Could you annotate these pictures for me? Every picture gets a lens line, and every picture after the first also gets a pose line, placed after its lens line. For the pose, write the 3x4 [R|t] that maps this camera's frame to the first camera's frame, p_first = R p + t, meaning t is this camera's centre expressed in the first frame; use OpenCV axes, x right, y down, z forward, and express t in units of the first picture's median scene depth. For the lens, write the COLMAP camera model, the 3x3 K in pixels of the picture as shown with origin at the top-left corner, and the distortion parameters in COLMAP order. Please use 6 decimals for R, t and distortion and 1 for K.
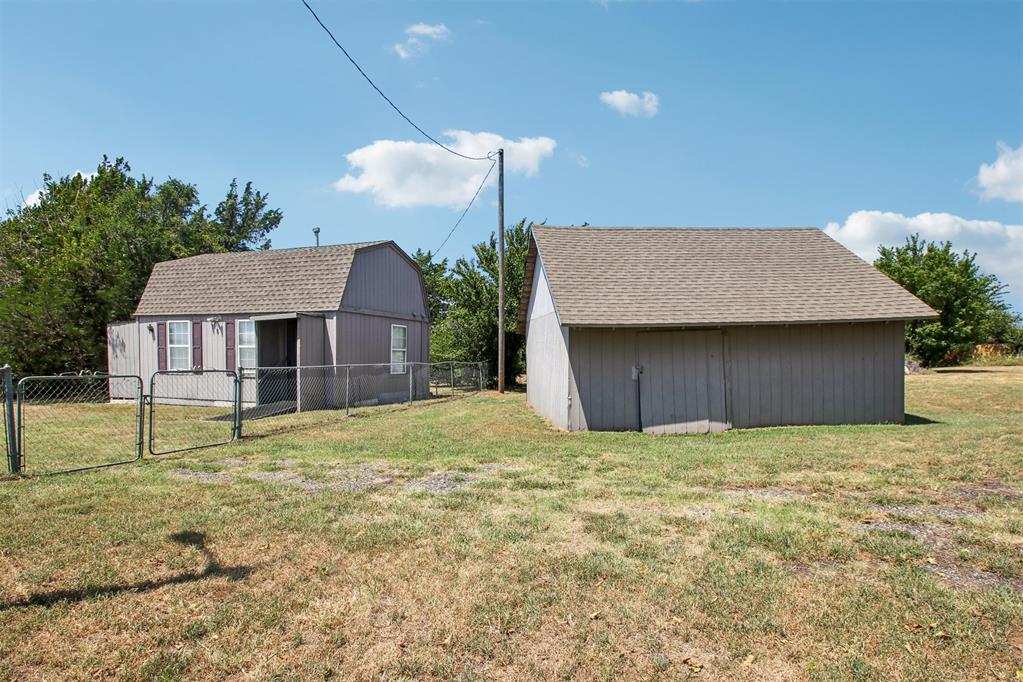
lens RADIAL K [[574.3, 0, 511.5], [0, 574.3, 341.0], [0, 0, 1]] dist [-0.001048, -0.000203]
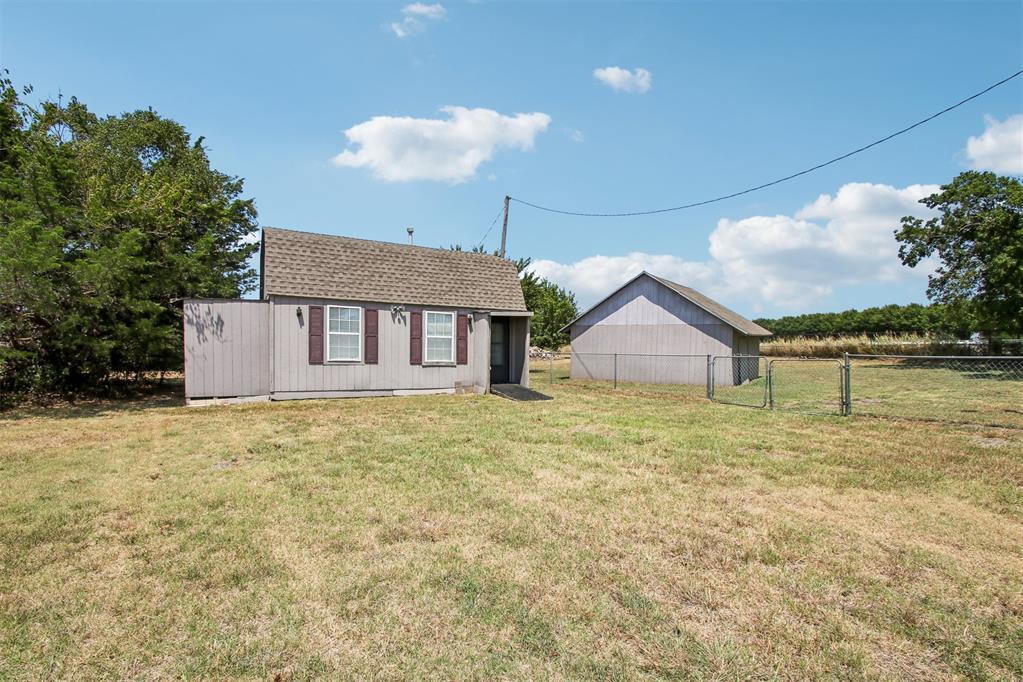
lens RADIAL K [[480.3, 0, 511.5], [0, 480.3, 341.0], [0, 0, 1]] dist [0.001334, 0.000197]
pose [[0.643177, 0.022867, 0.765376, -0.989100], [-0.025491, 0.999639, -0.008446, 0.020006], [-0.765293, -0.014078, 0.643528, 0.295226]]
